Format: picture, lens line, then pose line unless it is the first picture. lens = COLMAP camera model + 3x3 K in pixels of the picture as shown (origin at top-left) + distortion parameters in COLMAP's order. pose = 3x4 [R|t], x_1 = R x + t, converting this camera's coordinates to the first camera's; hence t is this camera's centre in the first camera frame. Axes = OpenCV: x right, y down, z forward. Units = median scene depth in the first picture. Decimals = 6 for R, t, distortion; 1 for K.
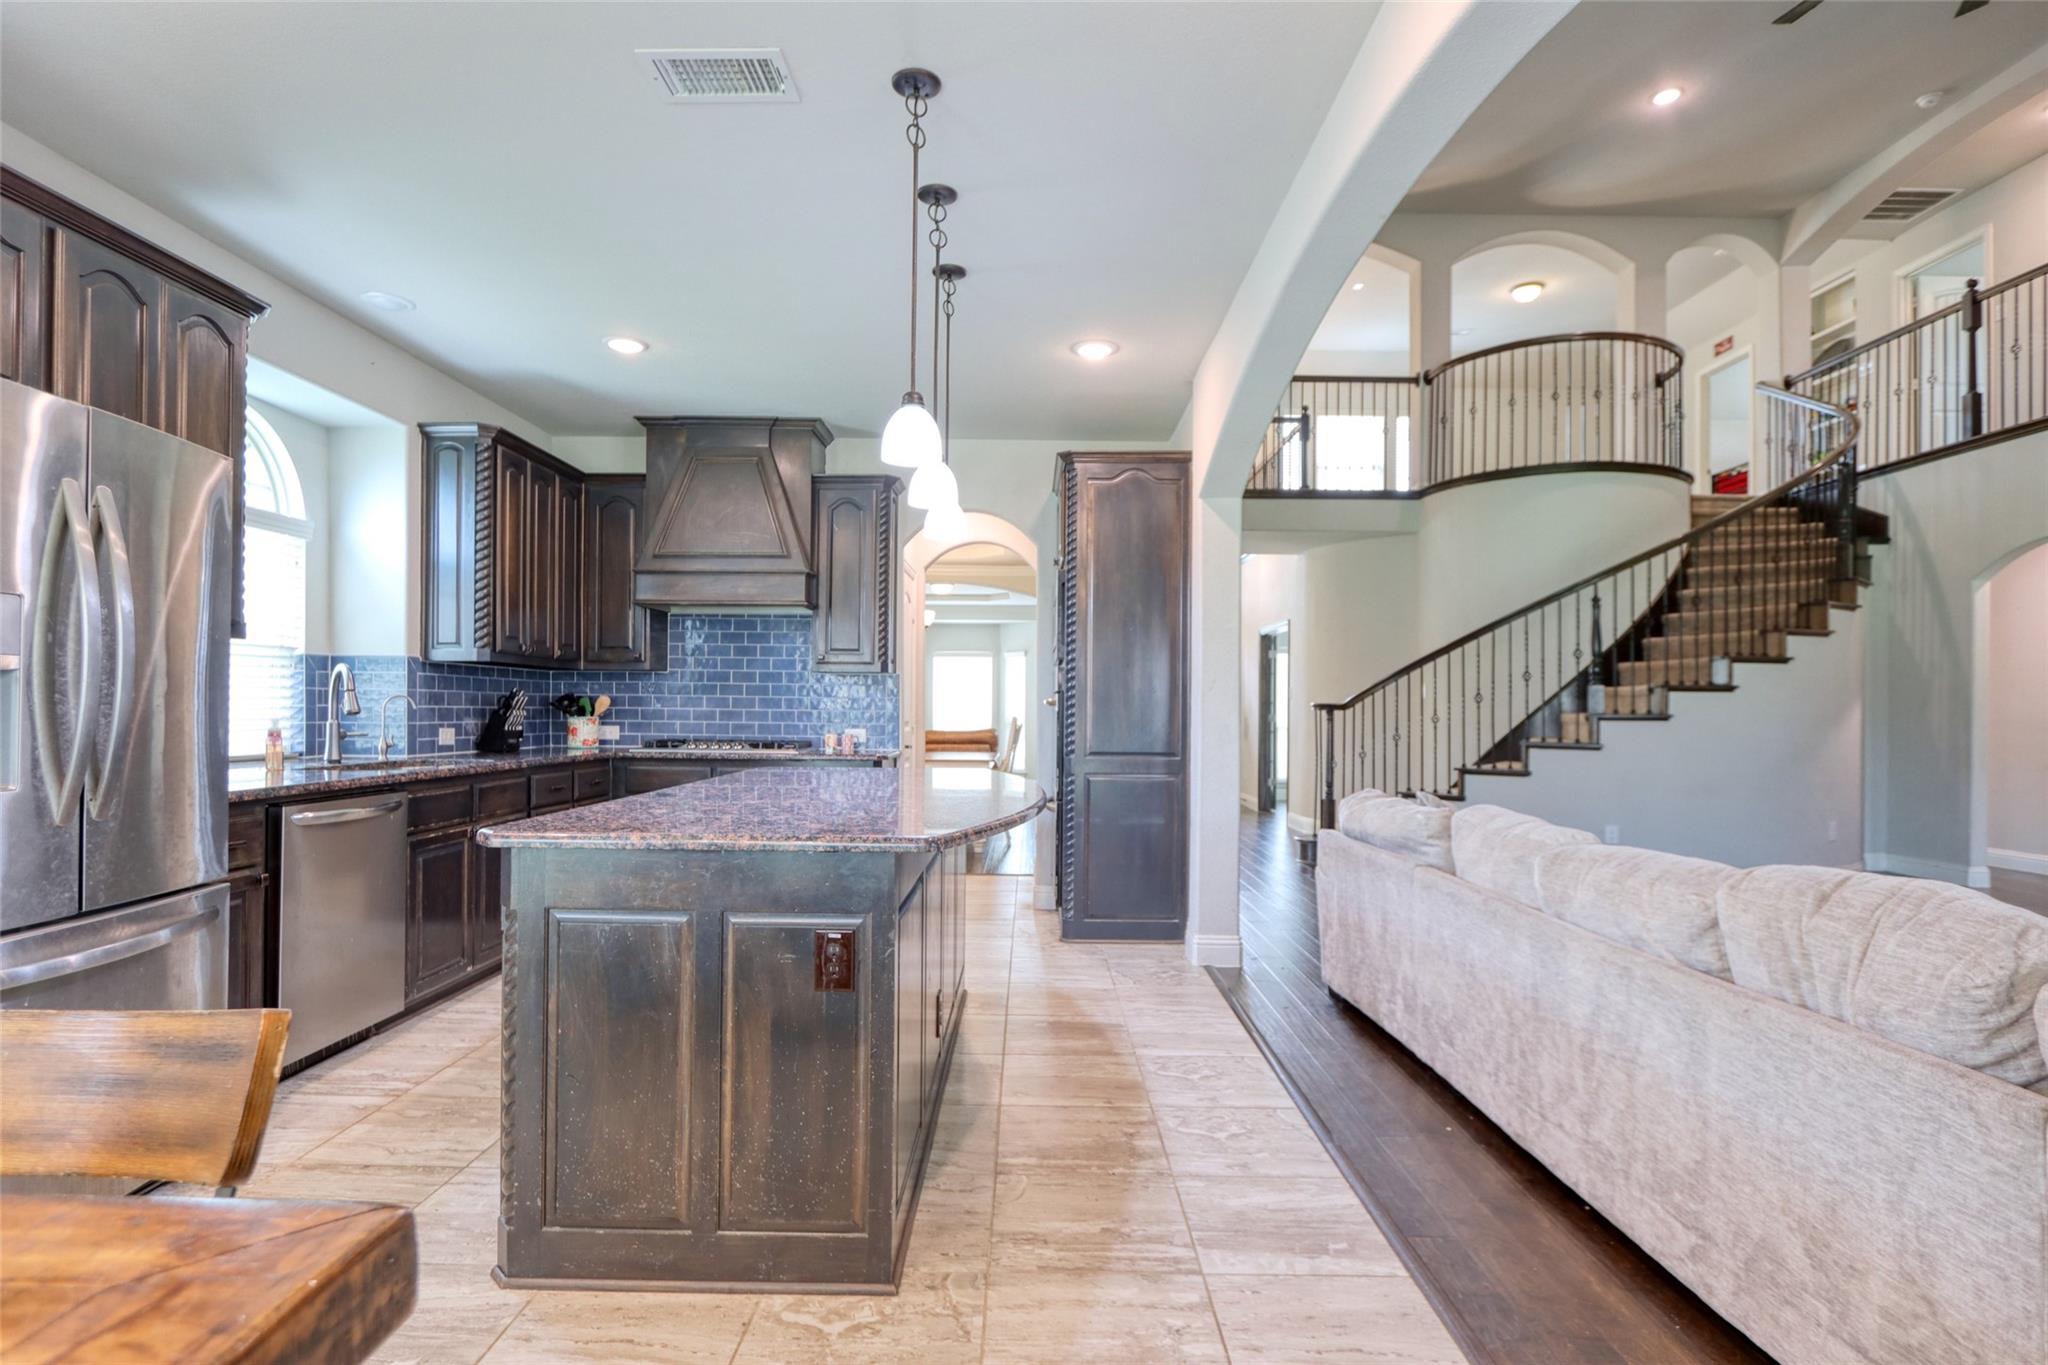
lens RADIAL K [[1031.7, 0, 1014.1], [0, 1031.7, 690.7], [0, 0, 1]] dist [-0.013115, 0.000712]
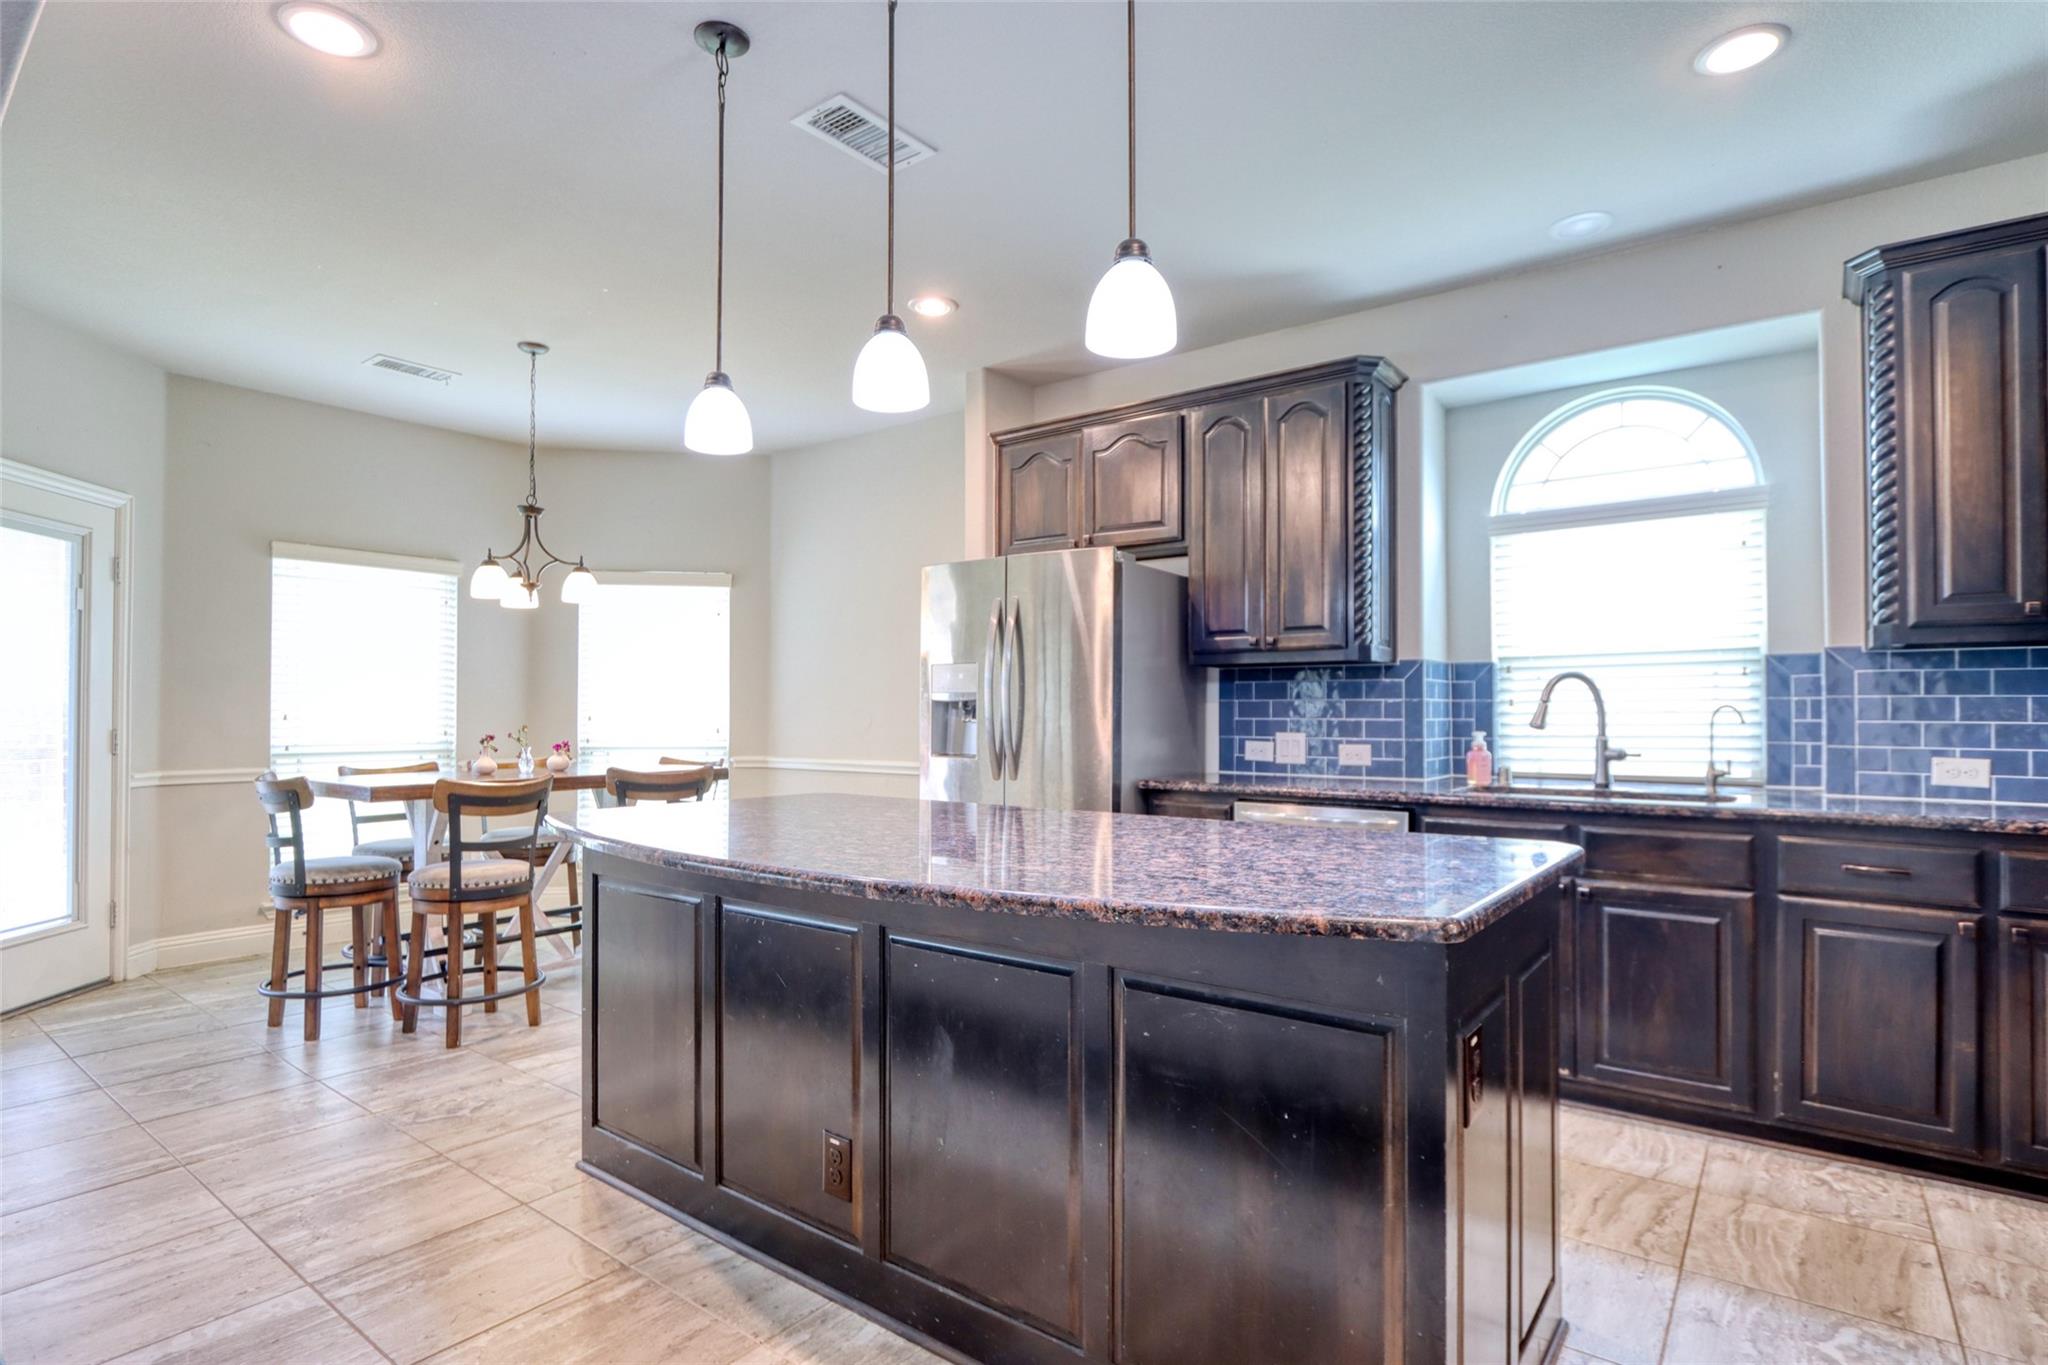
lens RADIAL K [[1031.7, 0, 1031.5], [0, 1031.7, 700.8], [0, 0, 1]] dist [-0.013115, 0.000712]
pose [[-0.594809, -0.022413, -0.803554, 0.246076], [0.004416, 0.999505, -0.031147, 0.019428], [0.803855, -0.022075, -0.594416, 0.928775]]
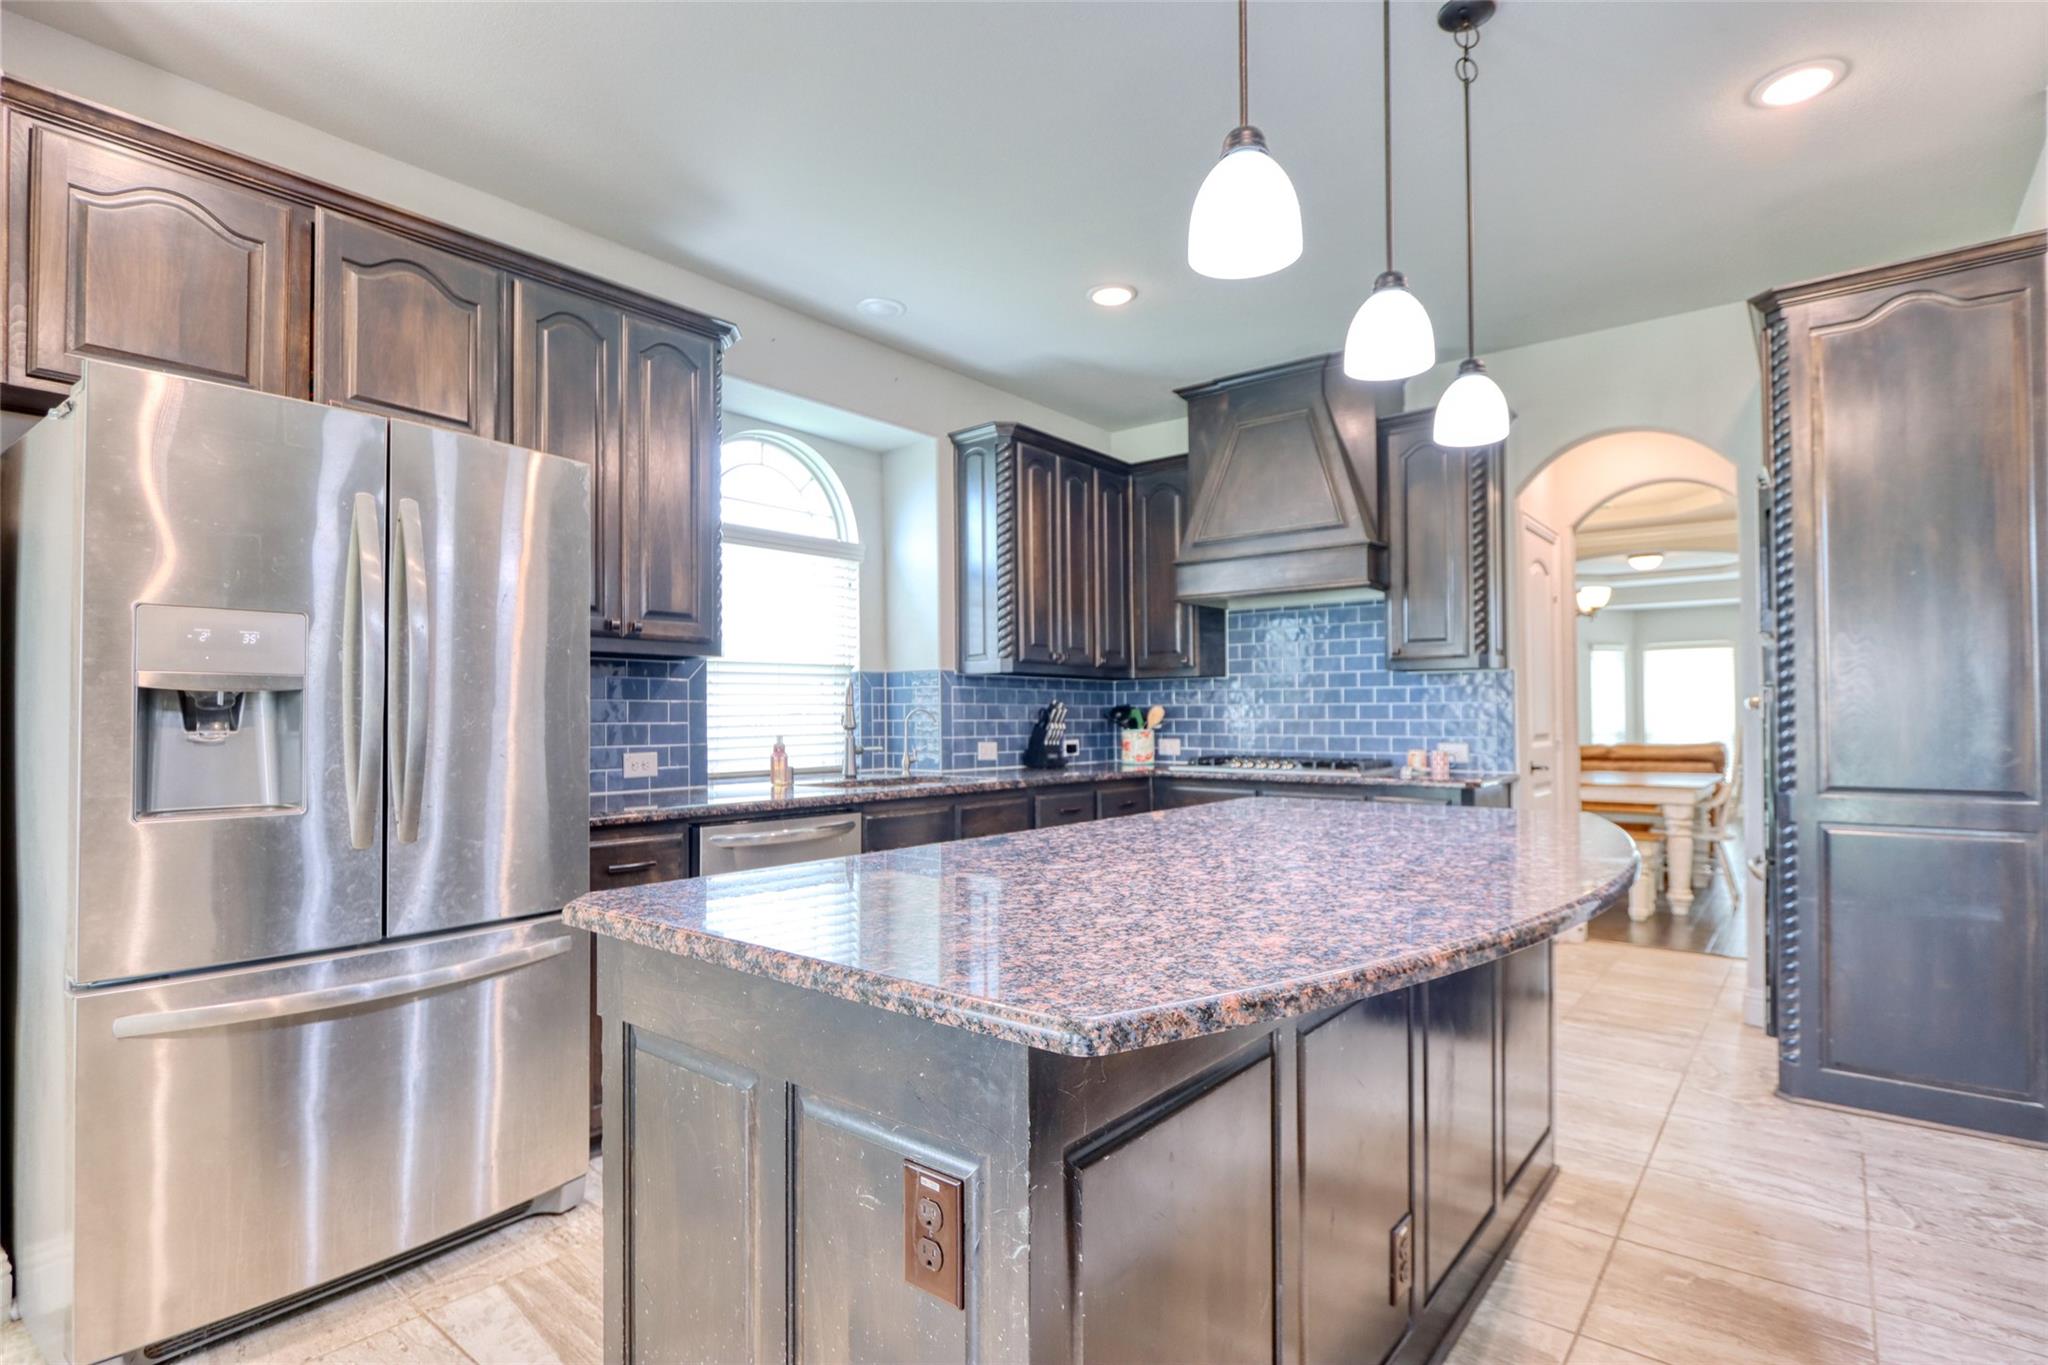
lens RADIAL K [[1011.6, 0, 1019.7], [0, 1011.6, 697.0], [0, 0, 1]] dist [-0.019683, 0.005174]
pose [[0.786445, -0.023572, -0.617210, 0.065729], [0.021013, 0.999714, -0.011406, 0.004938], [0.617302, -0.003999, 0.786716, 0.267457]]
